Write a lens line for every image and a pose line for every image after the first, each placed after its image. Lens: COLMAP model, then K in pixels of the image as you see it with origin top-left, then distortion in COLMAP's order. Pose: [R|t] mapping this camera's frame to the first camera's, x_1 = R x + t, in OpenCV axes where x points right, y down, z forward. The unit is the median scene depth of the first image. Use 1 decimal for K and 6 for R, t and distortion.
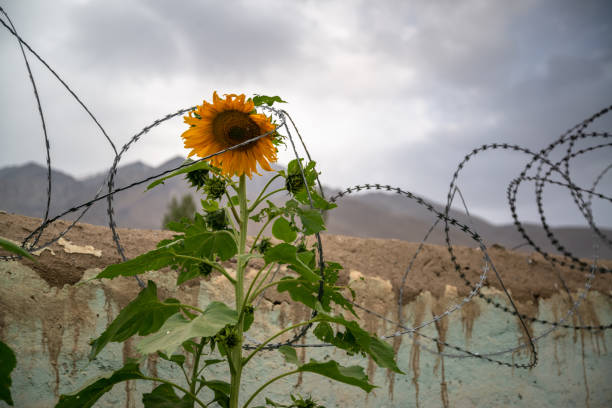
lens RADIAL K [[1170.2, 0, 301.1], [0, 1170.2, 203.9], [0, 0, 1]] dist [0.477316, 0.000000]
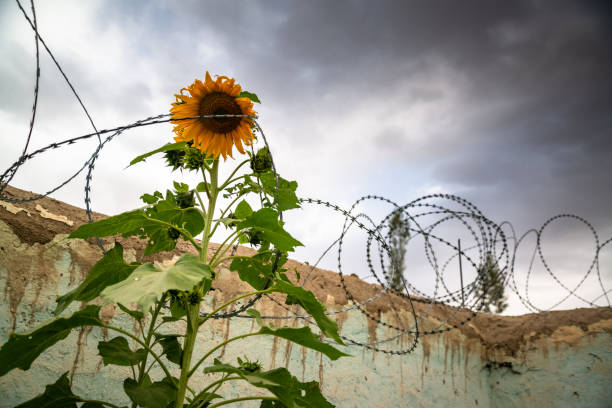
lens RADIAL K [[589.9, 0, 313.2], [0, 589.9, 205.4], [0, 0, 1]] dist [0.041512, 0.000000]
pose [[0.968716, 0.134171, 0.208776, -0.065726], [-0.104530, 0.983584, -0.147088, 0.085384], [-0.225084, 0.120664, 0.966839, 0.390745]]
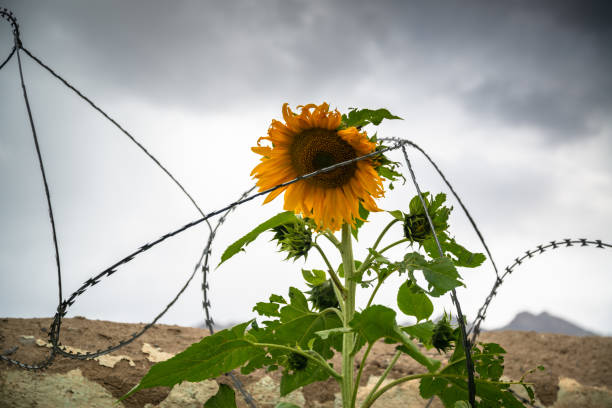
lens RADIAL K [[1106.3, 0, 301.2], [0, 1106.3, 185.8], [0, 0, 1]] dist [0.397116, 0.000000]
pose [[0.966238, -0.103024, -0.236157, 0.076145], [0.063147, 0.983314, -0.170606, 0.058109], [0.249793, 0.149934, 0.956621, 0.317488]]
